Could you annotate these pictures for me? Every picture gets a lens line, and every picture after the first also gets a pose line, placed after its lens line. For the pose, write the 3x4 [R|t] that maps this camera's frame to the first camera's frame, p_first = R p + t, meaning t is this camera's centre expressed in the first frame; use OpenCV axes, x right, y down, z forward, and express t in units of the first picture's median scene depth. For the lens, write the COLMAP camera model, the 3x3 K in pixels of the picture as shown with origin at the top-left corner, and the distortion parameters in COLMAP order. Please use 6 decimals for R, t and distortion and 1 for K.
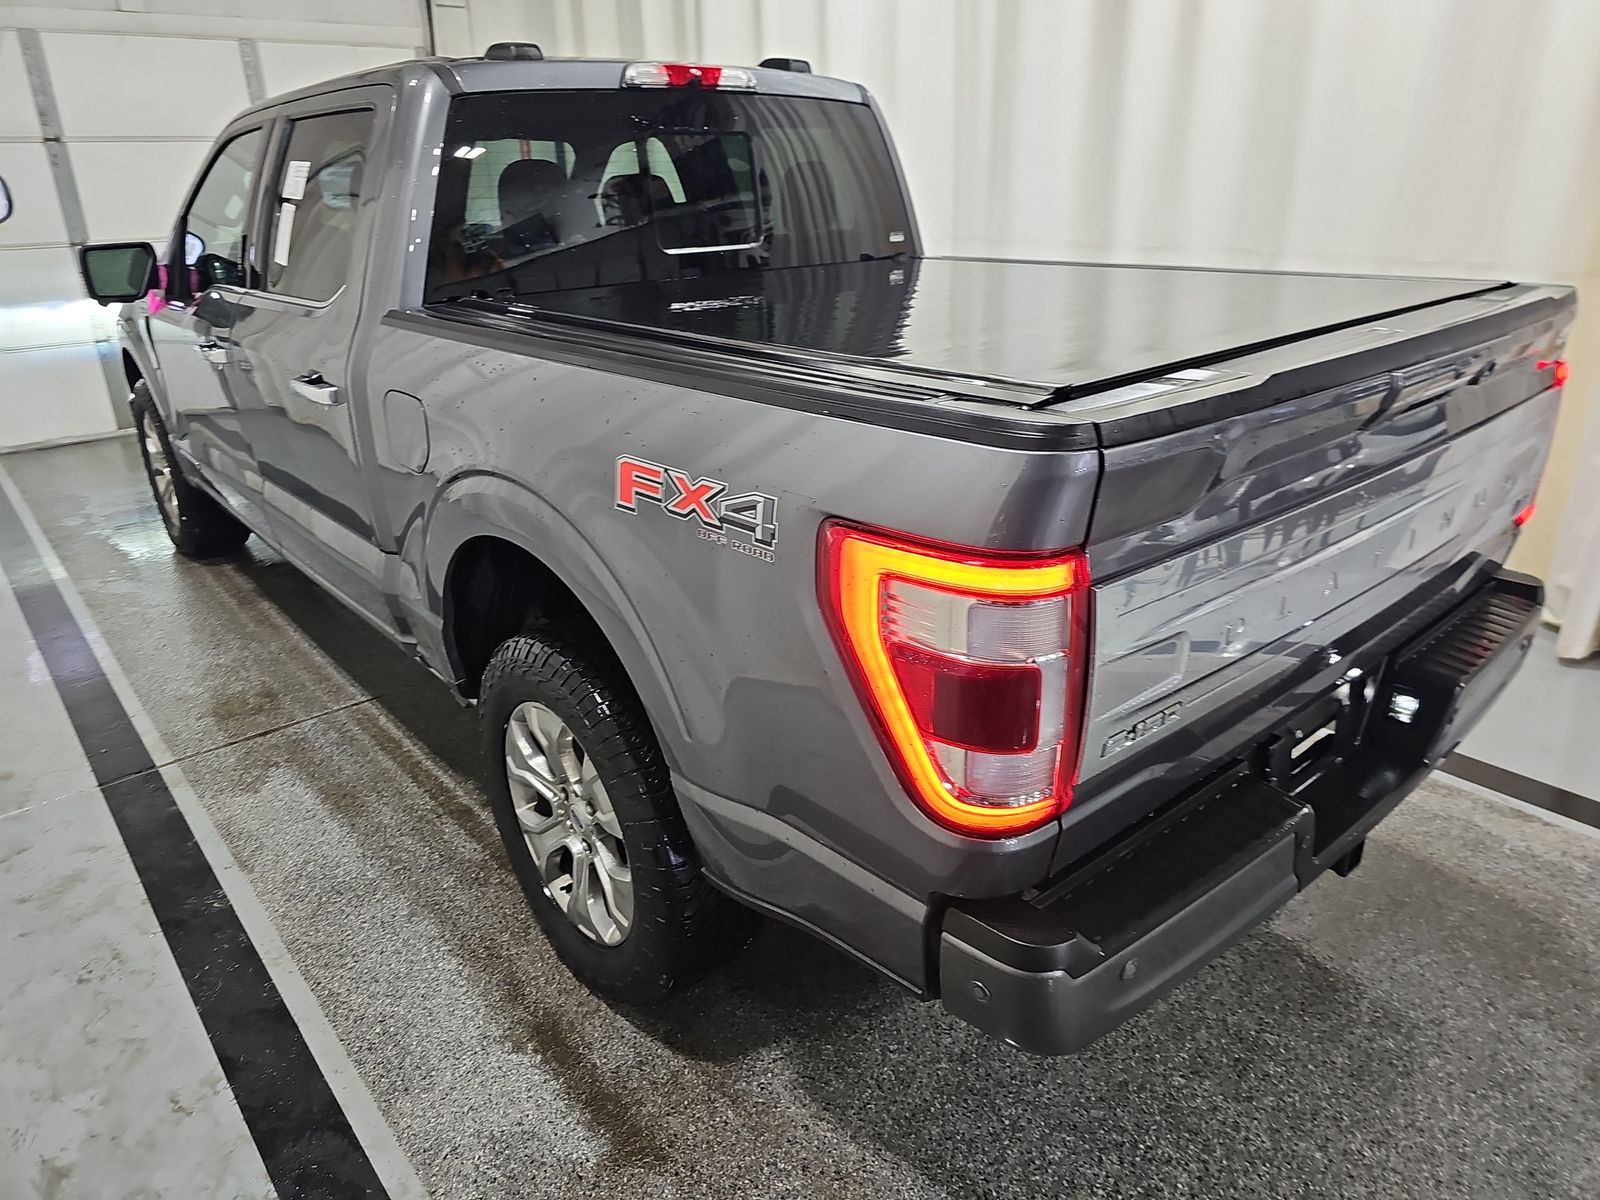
lens RADIAL K [[1052.2, 0, 795.8], [0, 1052.2, 590.5], [0, 0, 1]] dist [0.006526, -0.020604]
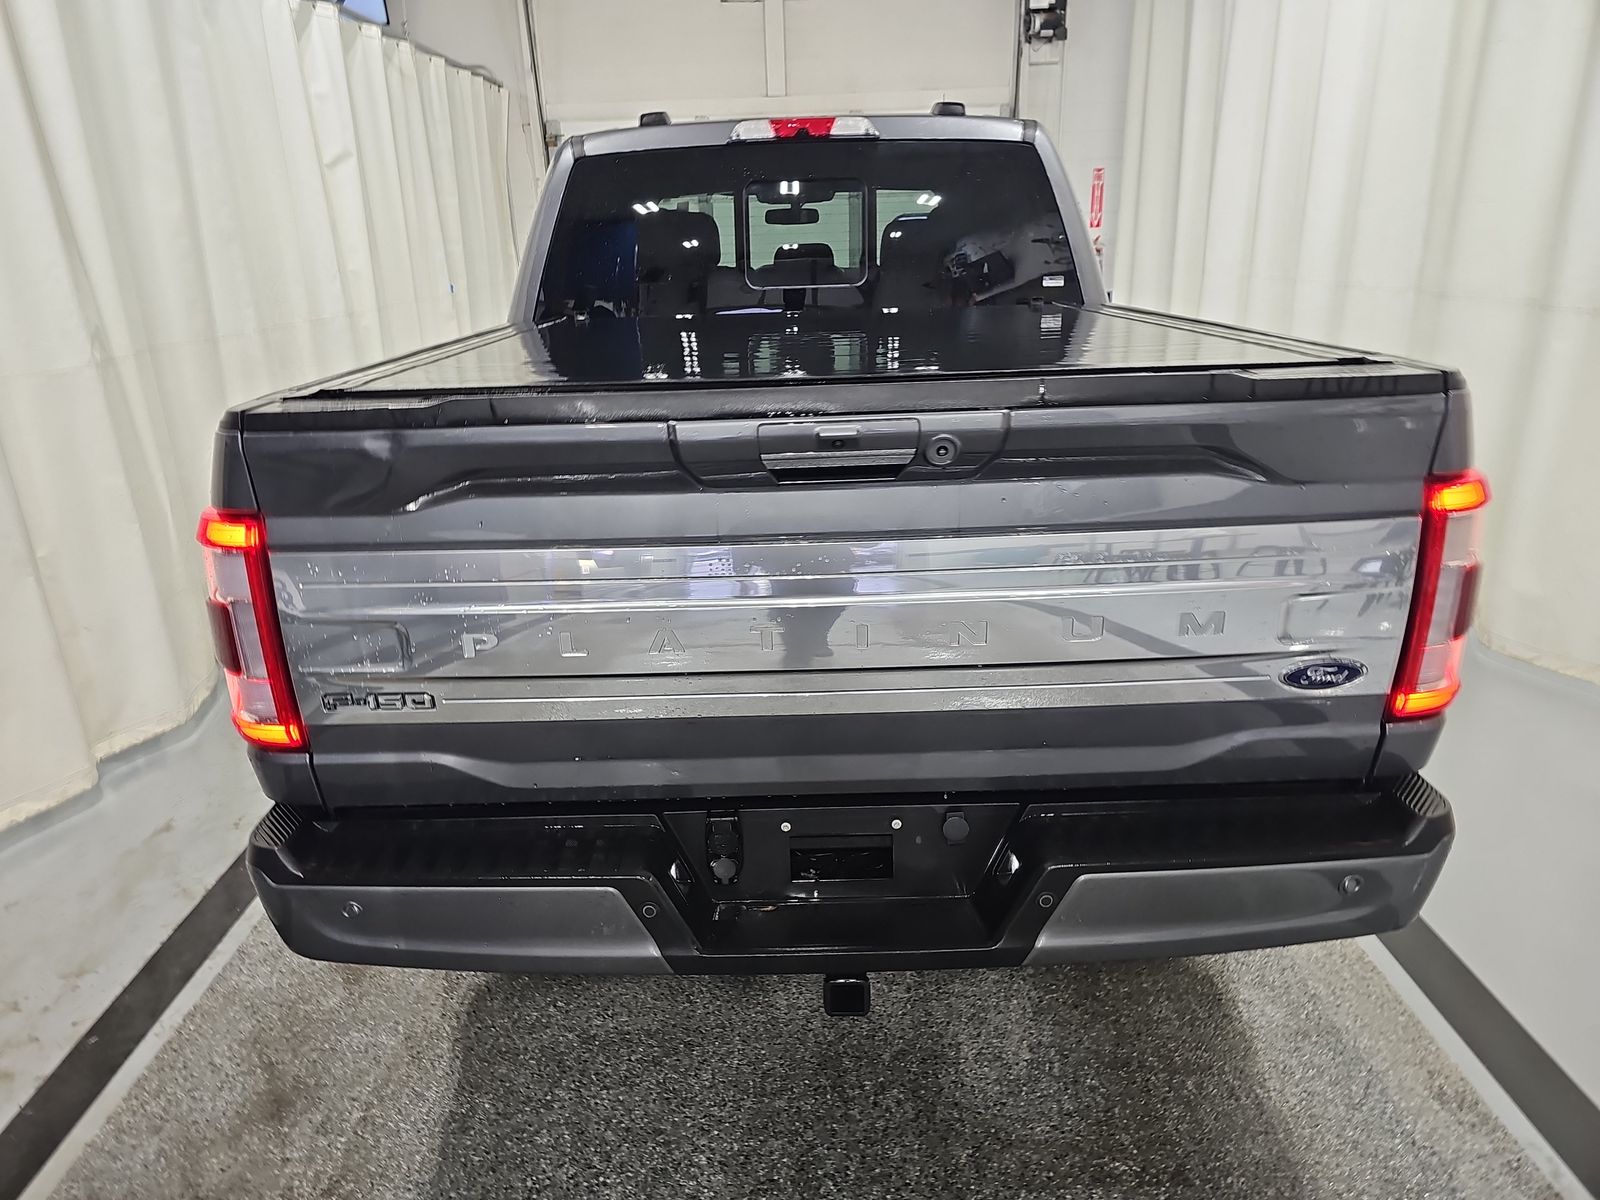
lens RADIAL K [[1052.2, 0, 795.8], [0, 1052.2, 590.5], [0, 0, 1]] dist [0.006526, -0.020604]
pose [[0.758705, 0.209026, -0.616989, 0.690024], [-0.230884, 0.971924, 0.045357, -0.071723], [0.609146, 0.108040, 0.785664, 0.192626]]
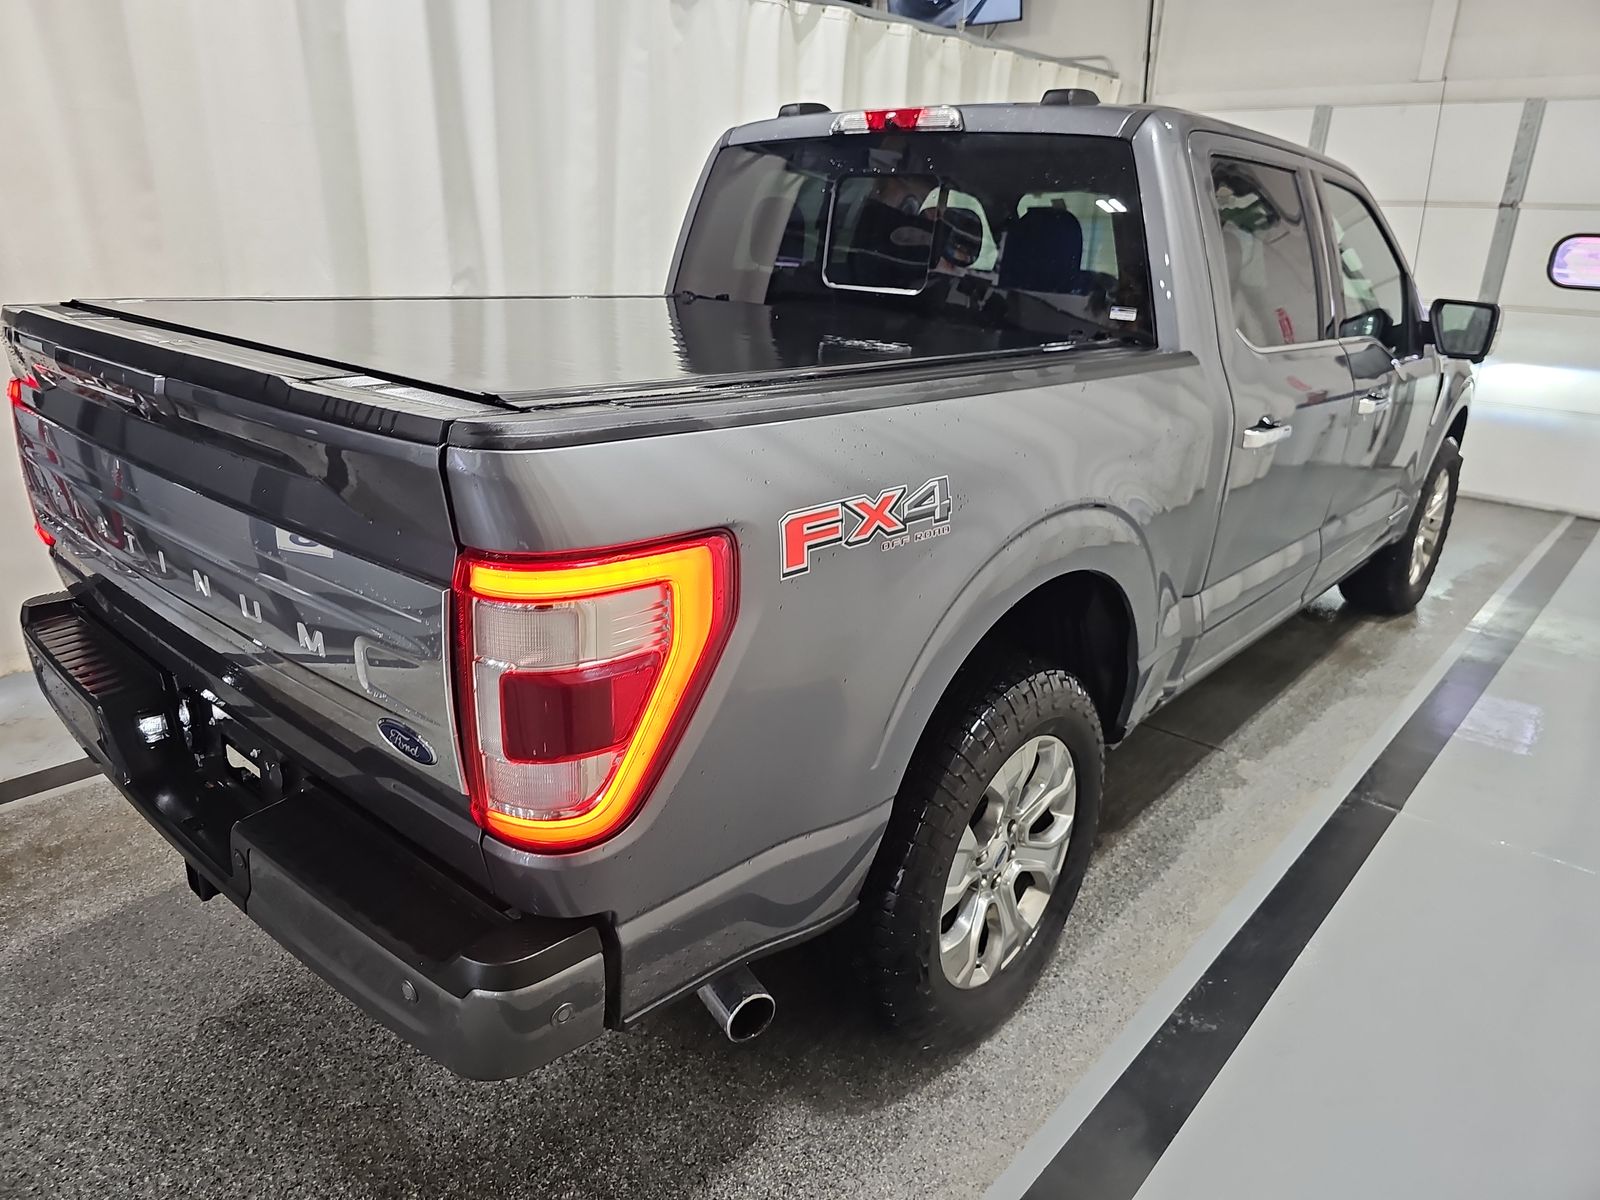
lens RADIAL K [[1052.2, 0, 795.8], [0, 1052.2, 590.5], [0, 0, 1]] dist [0.006526, -0.020604]
pose [[0.159722, 0.349879, -0.923078, 1.009294], [-0.406273, 0.875518, 0.261554, -0.328528], [0.899684, 0.333246, 0.281986, 0.803370]]
